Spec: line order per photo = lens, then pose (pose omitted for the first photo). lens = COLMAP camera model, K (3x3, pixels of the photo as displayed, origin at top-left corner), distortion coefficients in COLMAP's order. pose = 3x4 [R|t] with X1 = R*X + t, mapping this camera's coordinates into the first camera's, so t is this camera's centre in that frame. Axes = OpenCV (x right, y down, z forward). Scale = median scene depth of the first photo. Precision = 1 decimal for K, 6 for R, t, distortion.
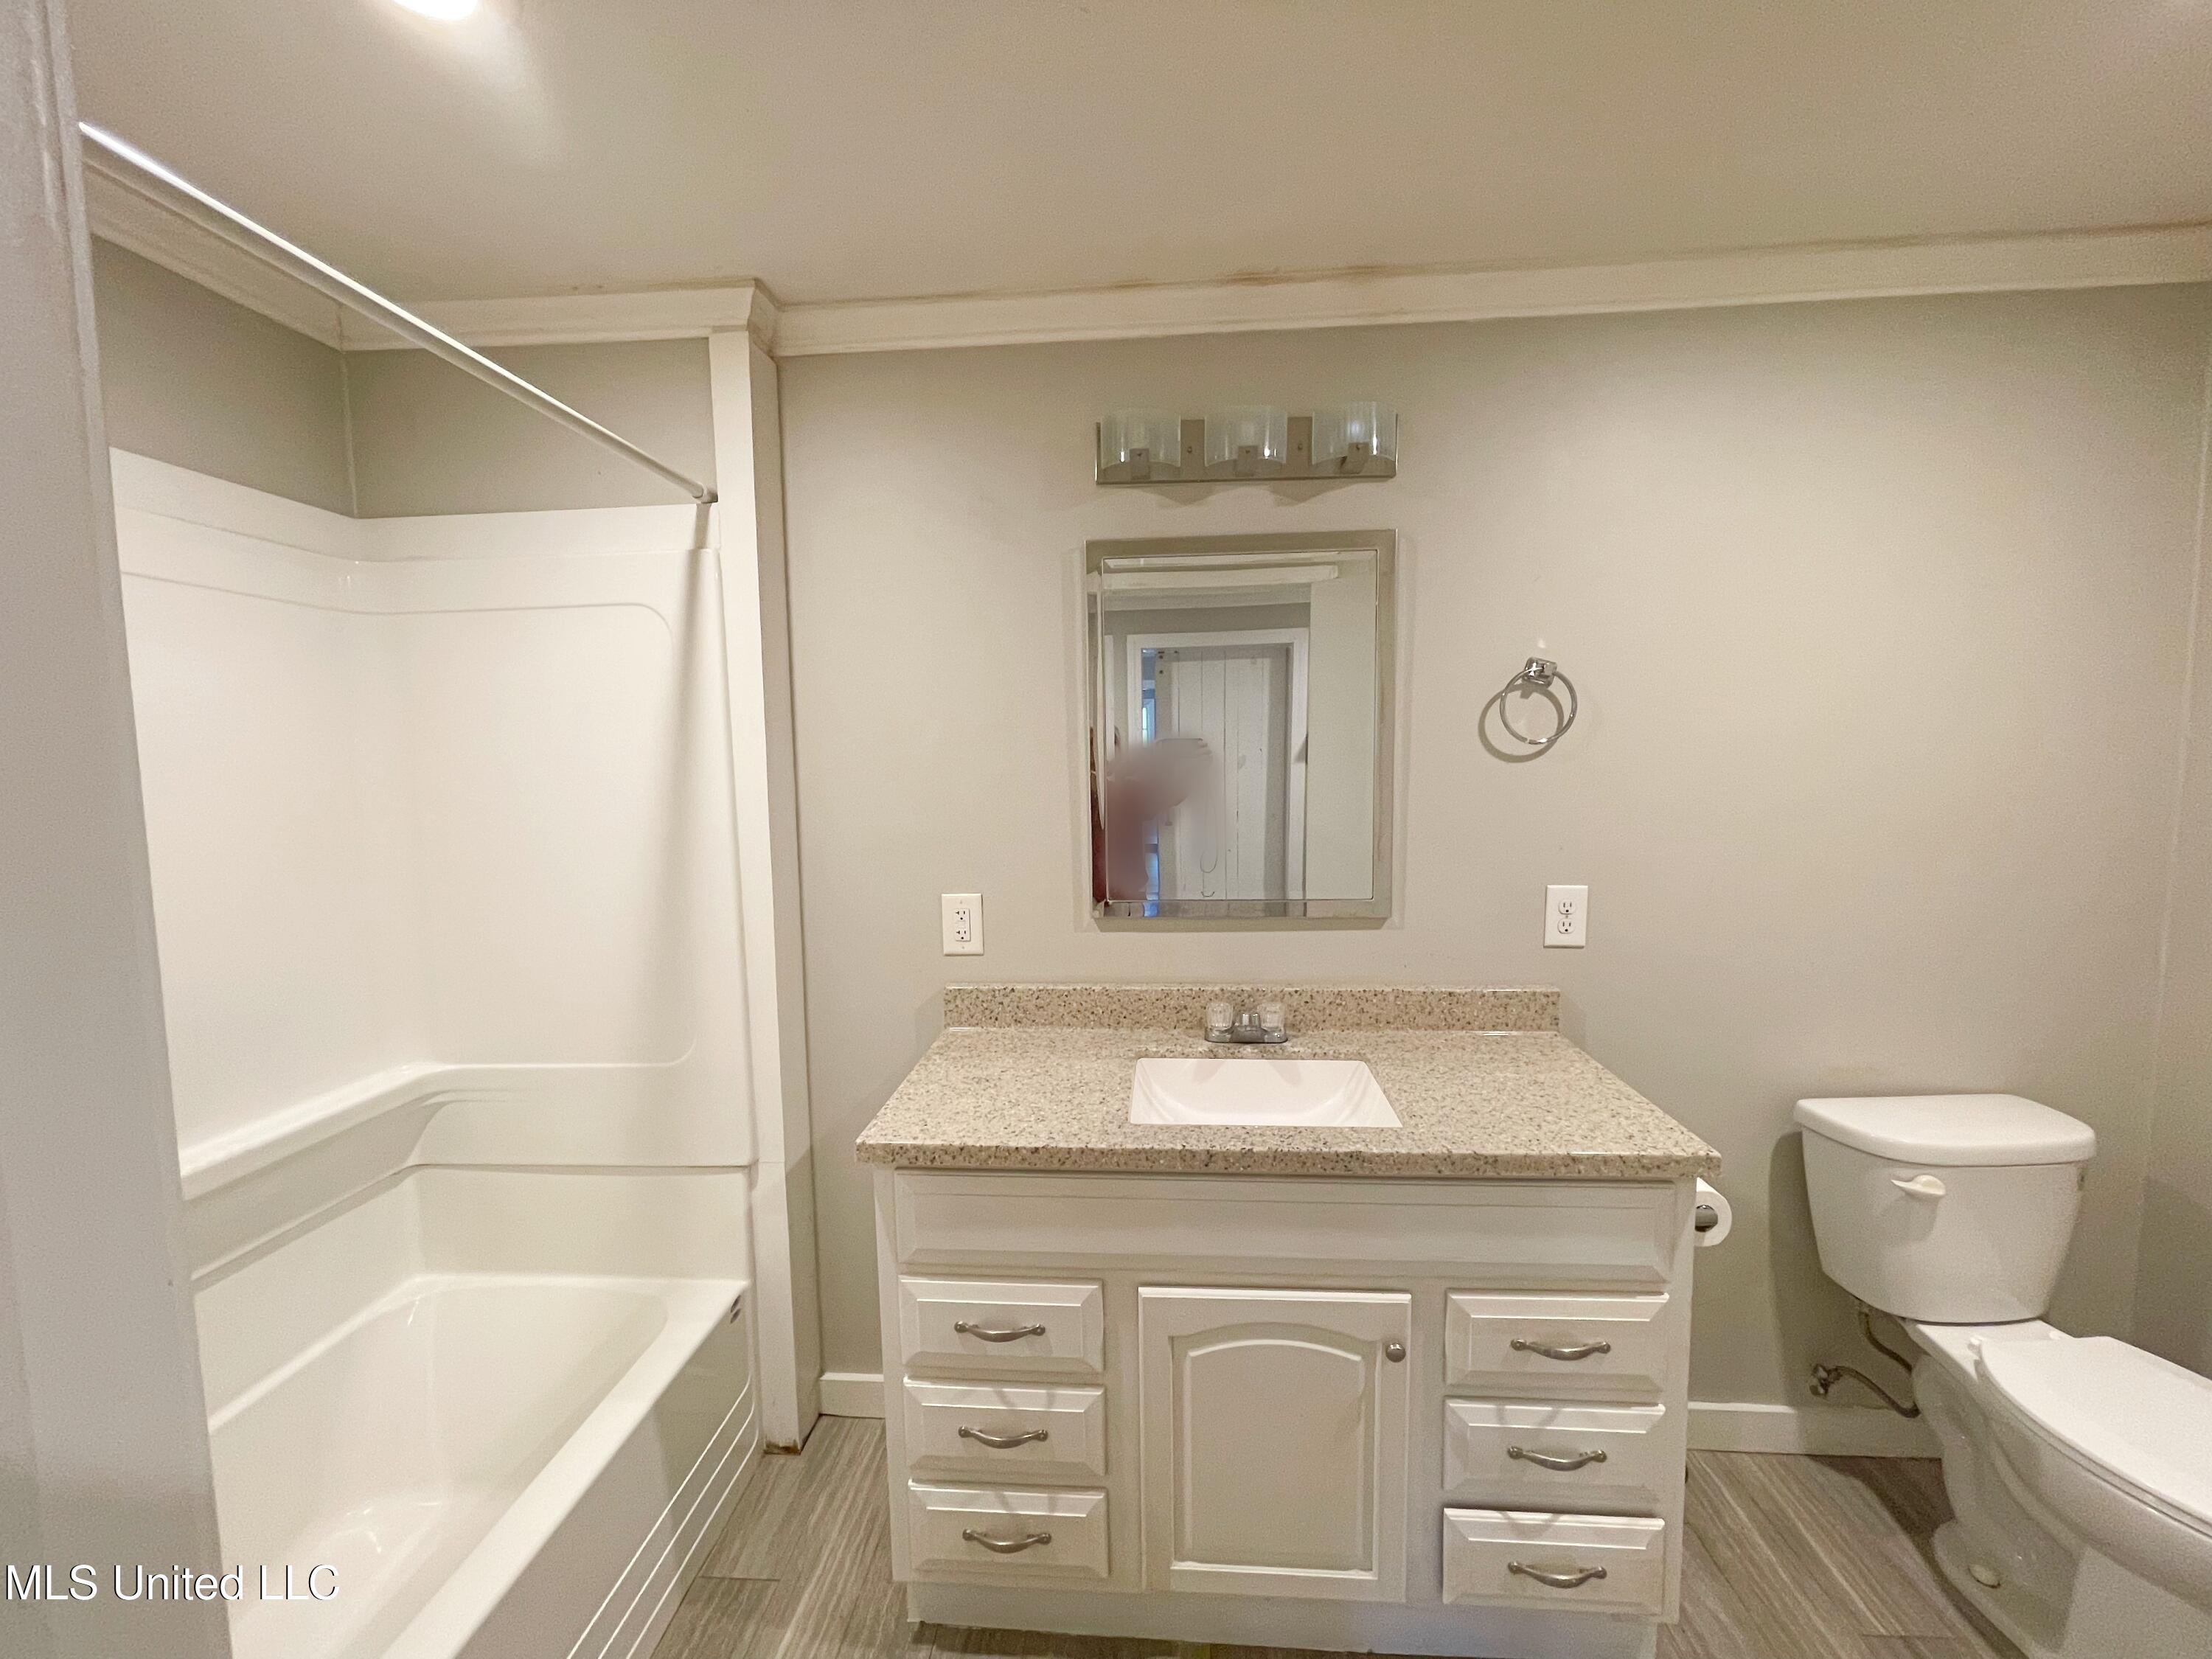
lens RADIAL K [[891.1, 0, 1106.0], [0, 891.1, 829.5], [0, 0, 1]] dist [-0.000636, -0.000025]
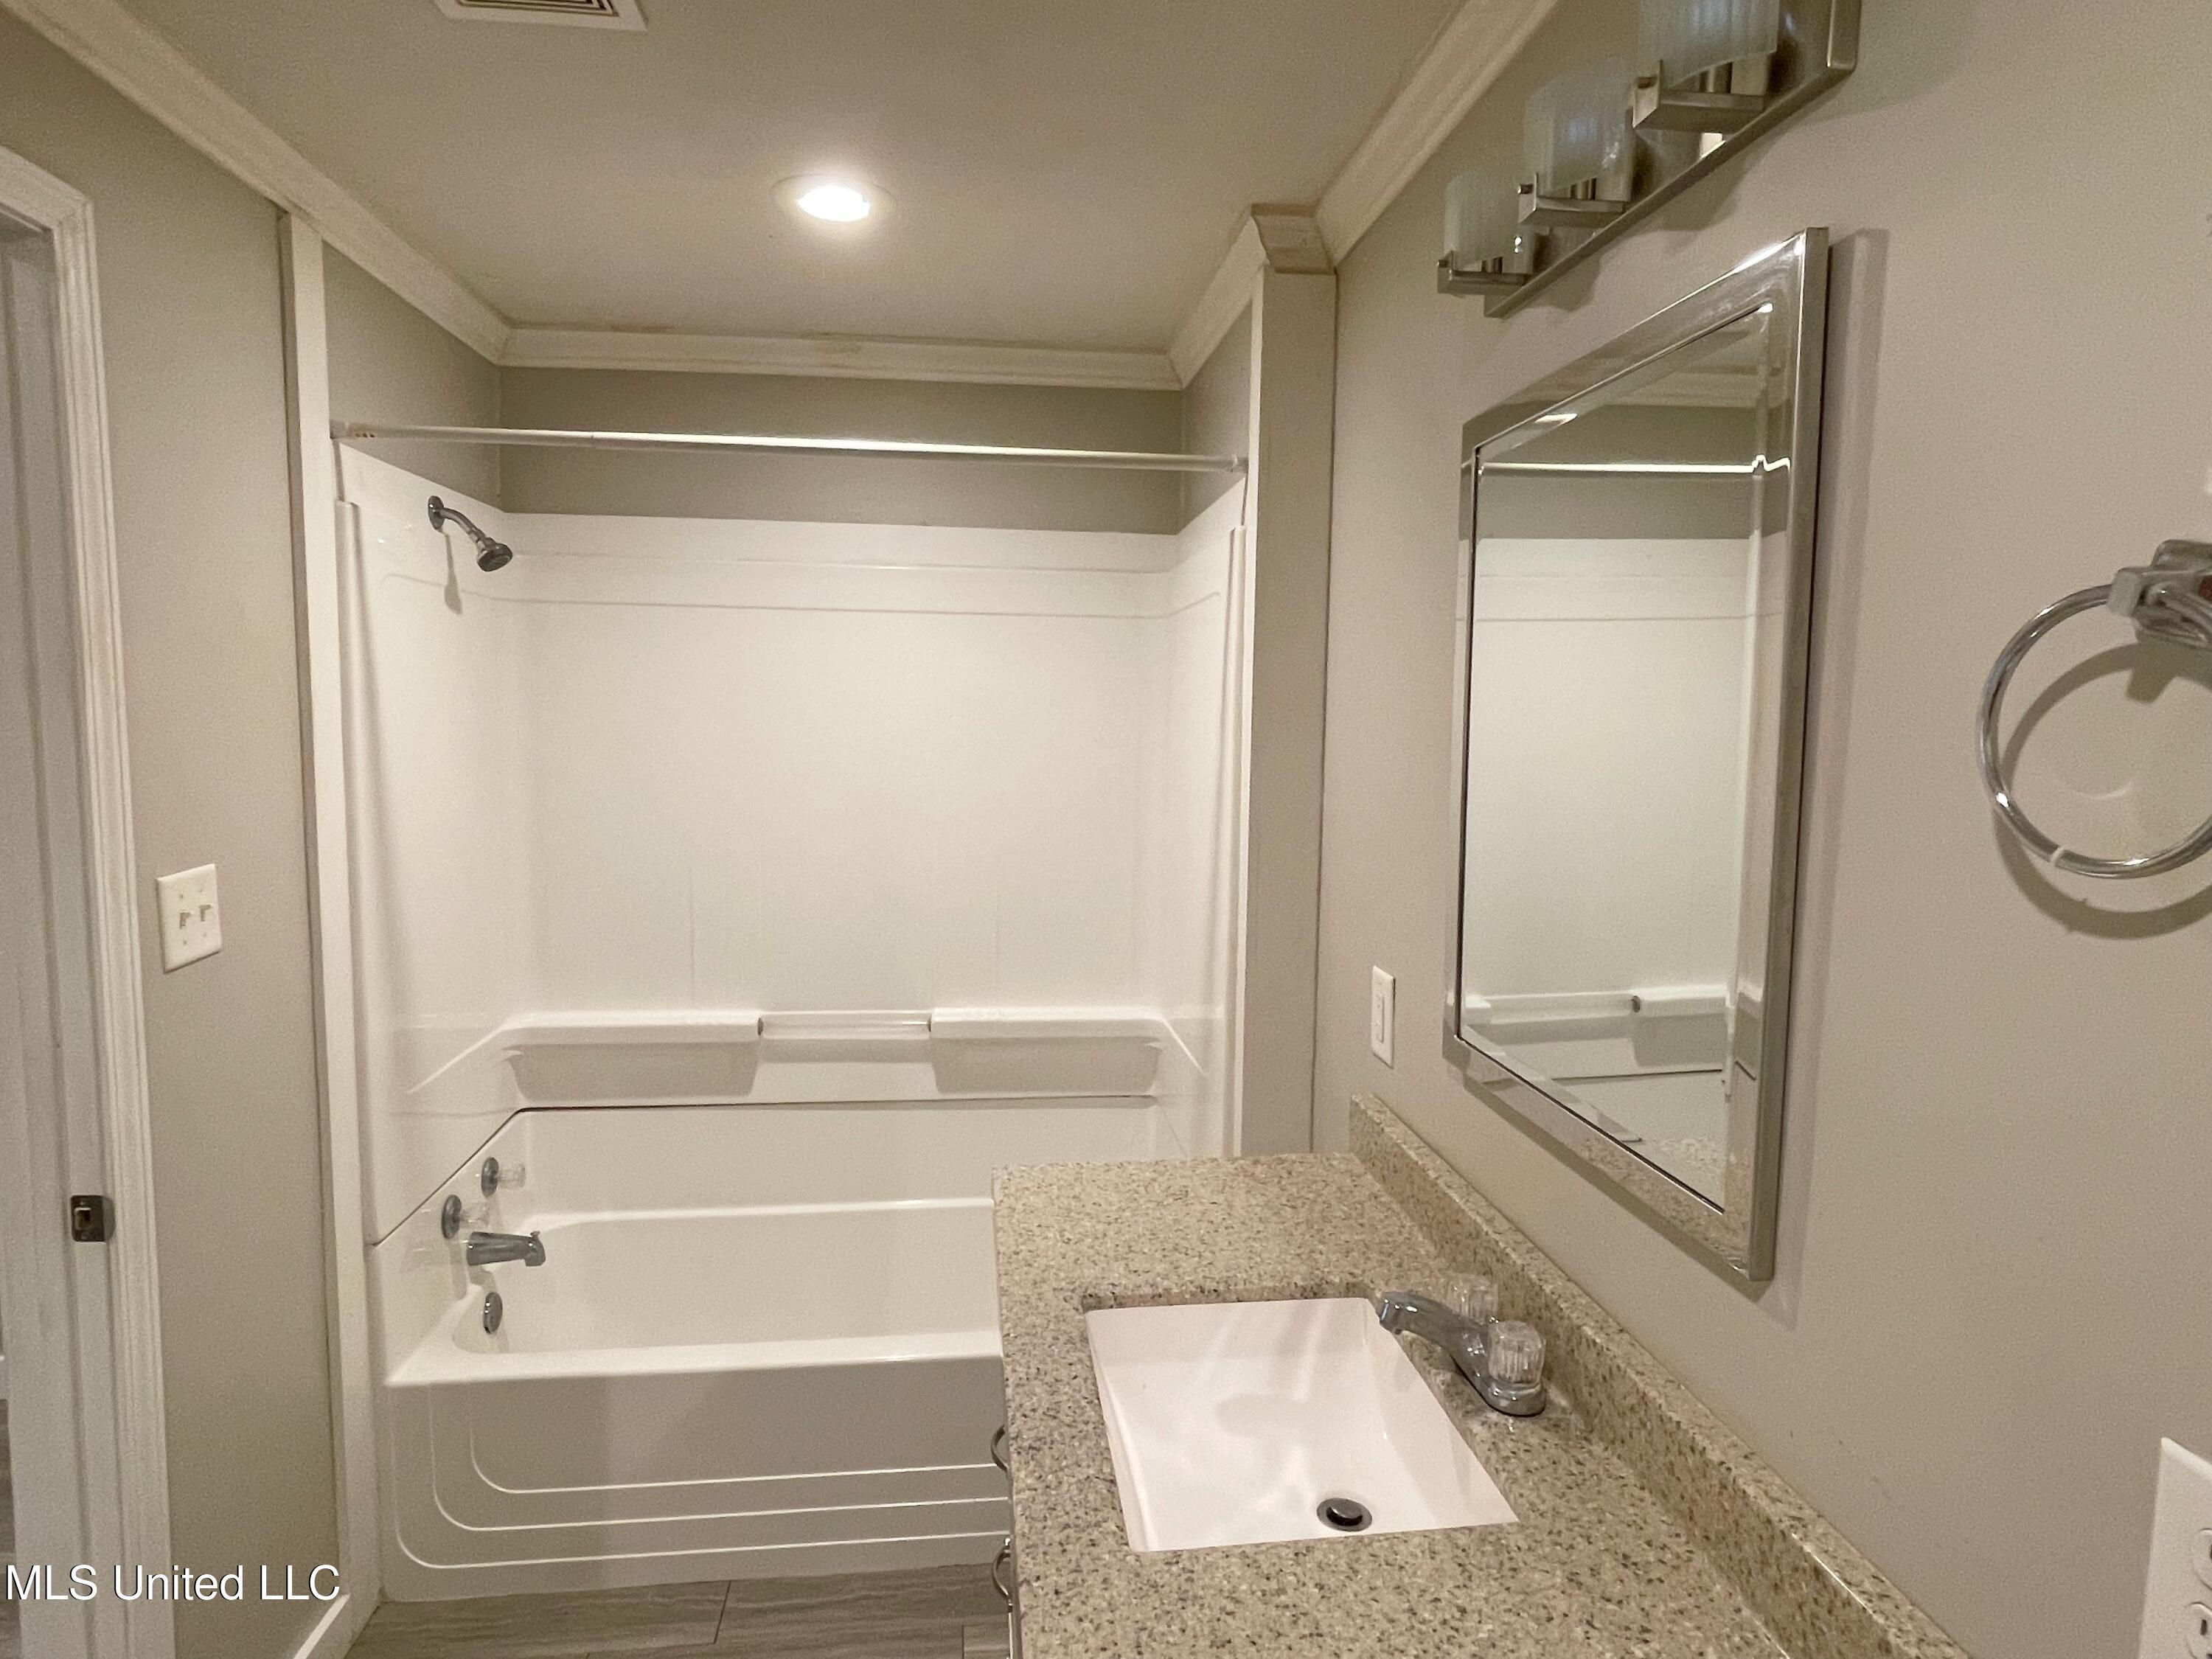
lens RADIAL K [[1244.2, 0, 1106.0], [0, 1244.2, 829.5], [0, 0, 1]] dist [0.012045, 0.001249]
pose [[0.190582, 0.112312, -0.975225, 0.777267], [-0.101235, 0.990386, 0.094275, -0.113488], [0.976437, 0.080760, 0.200120, 0.630897]]
